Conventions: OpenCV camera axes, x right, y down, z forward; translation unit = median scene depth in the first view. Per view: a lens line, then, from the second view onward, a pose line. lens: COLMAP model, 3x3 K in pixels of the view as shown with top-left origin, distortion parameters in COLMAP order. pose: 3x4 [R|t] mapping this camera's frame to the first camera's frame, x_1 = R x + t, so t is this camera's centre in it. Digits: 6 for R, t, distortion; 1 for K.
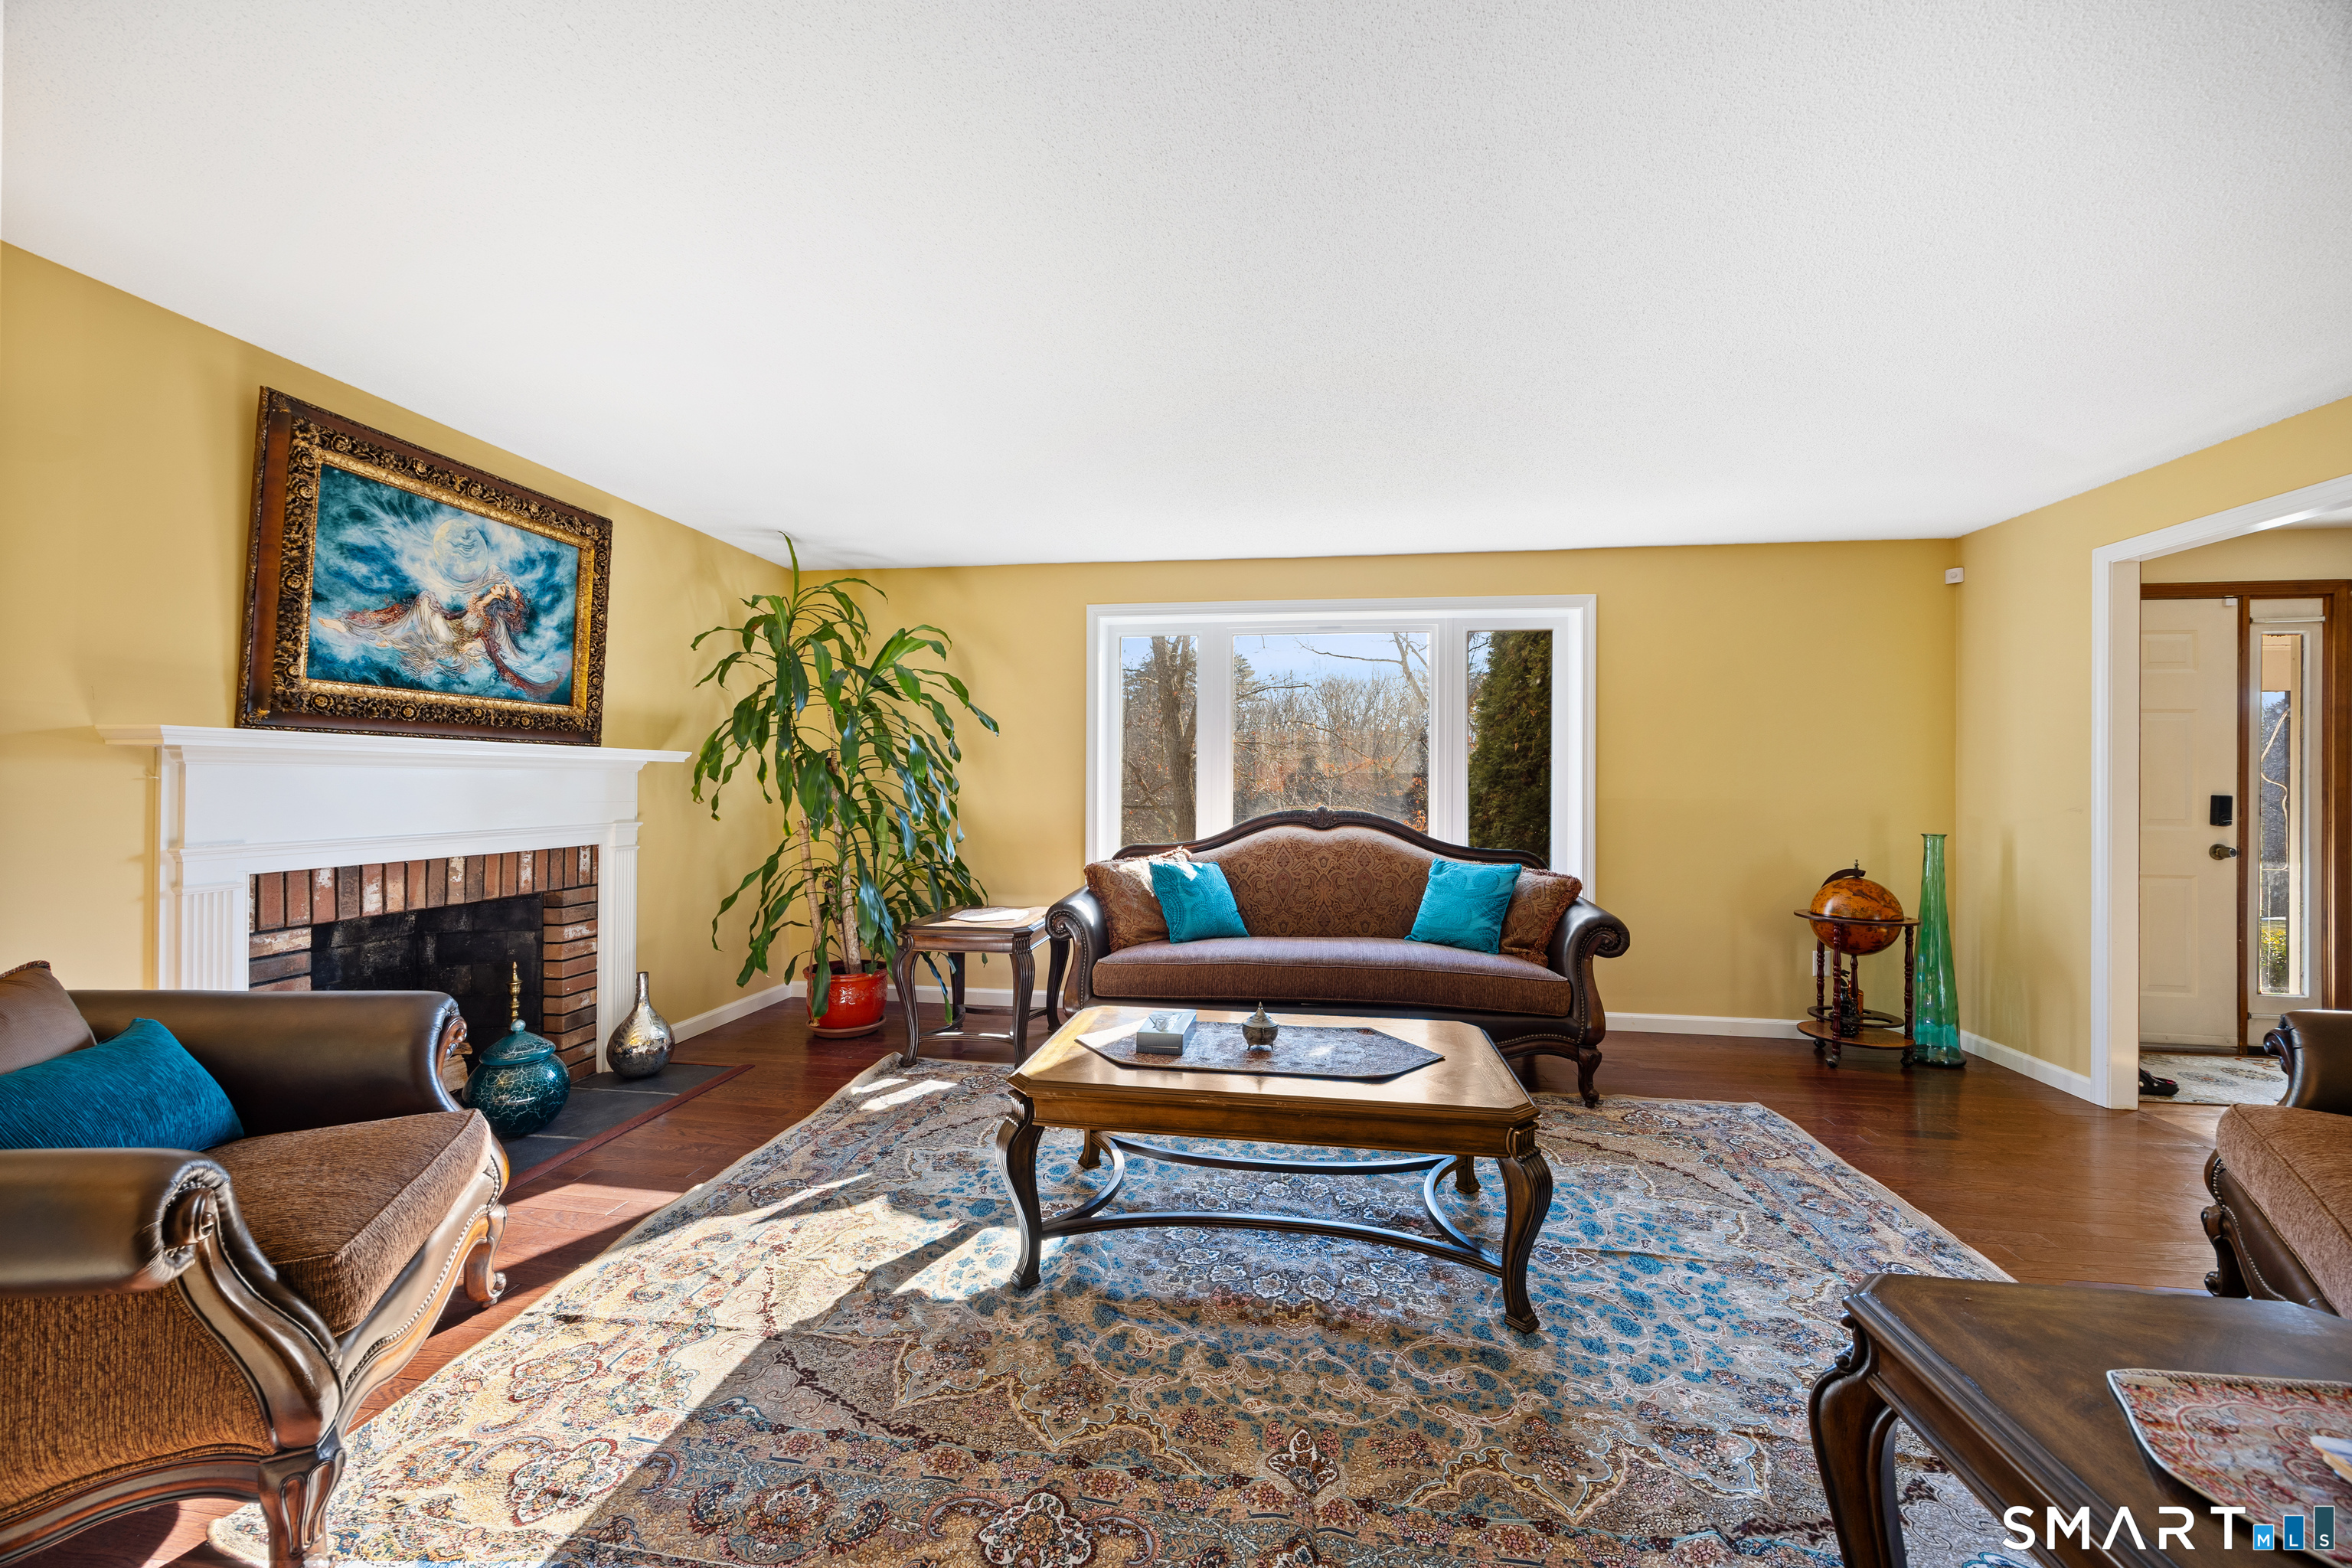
lens RADIAL K [[919.5, 0, 1169.4], [0, 919.5, 774.8], [0, 0, 1]] dist [-0.001077, 0.000077]
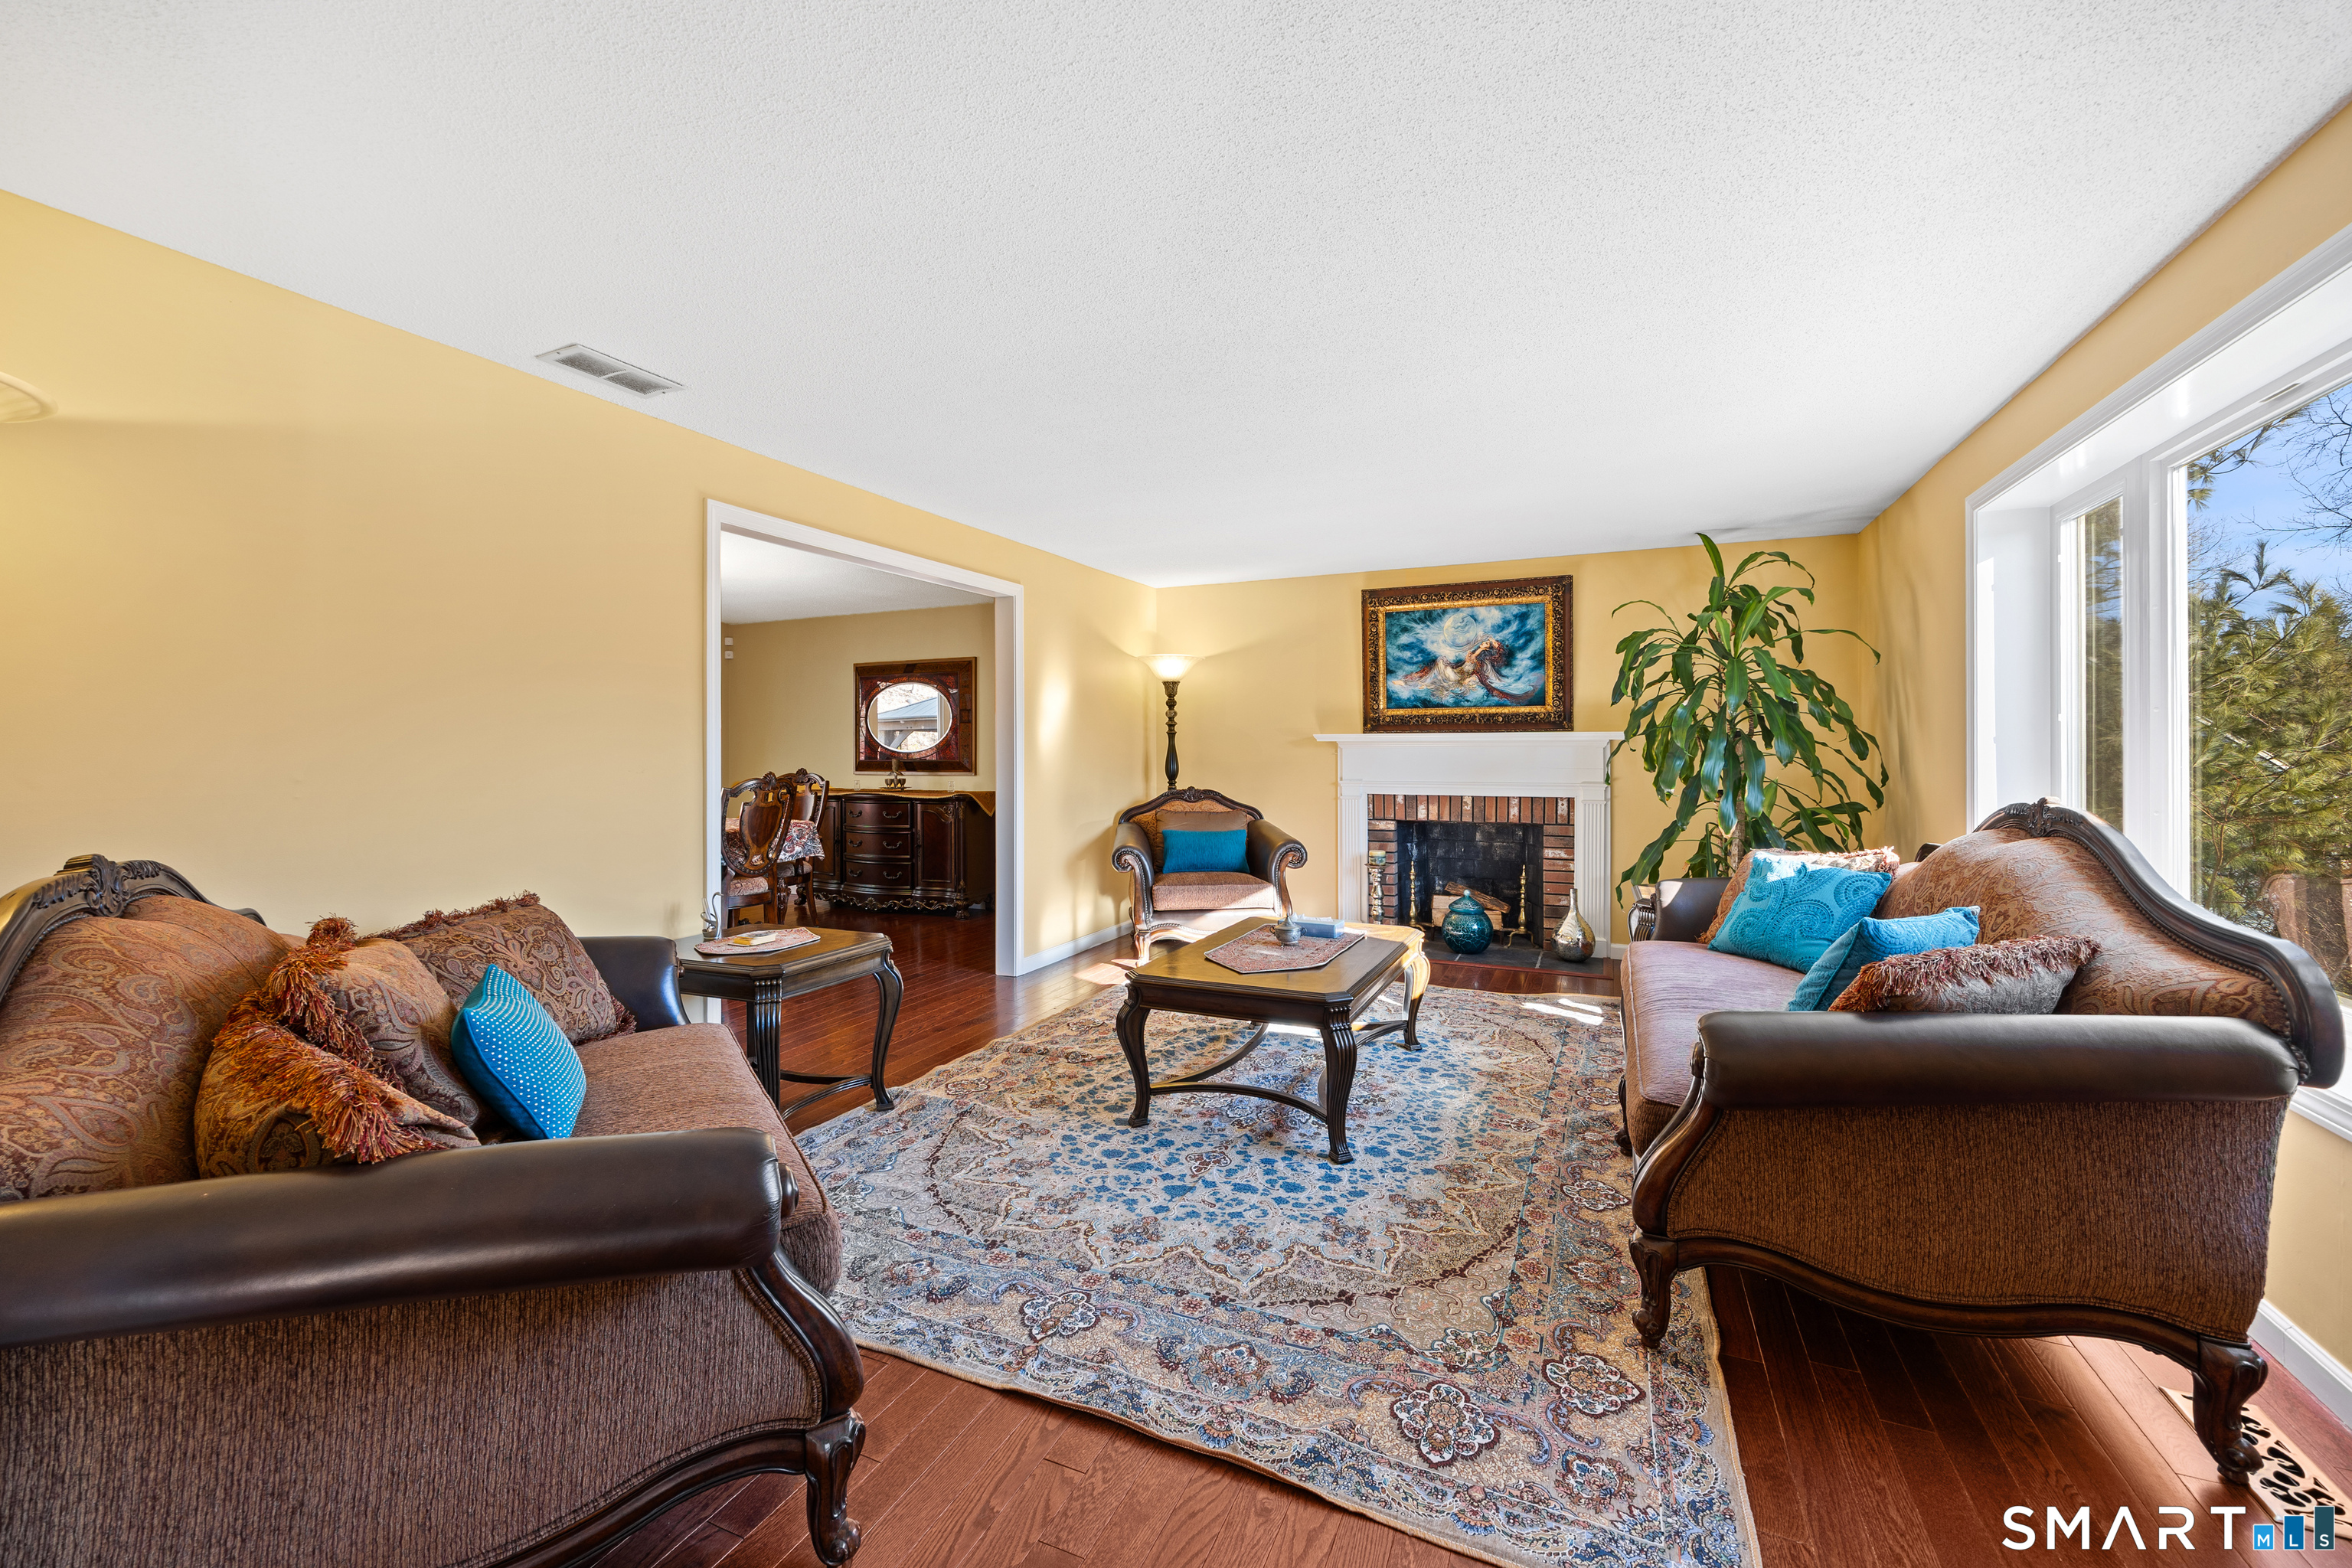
lens RADIAL K [[919.5, 0, 1158.7], [0, 919.5, 747.3], [0, 0, 1]] dist [-0.001077, 0.000077]
pose [[-0.295009, -0.006939, -0.955469, 1.197756], [0.008566, 0.999914, -0.009907, 0.005328], [0.955456, -0.011107, -0.294924, 0.986621]]
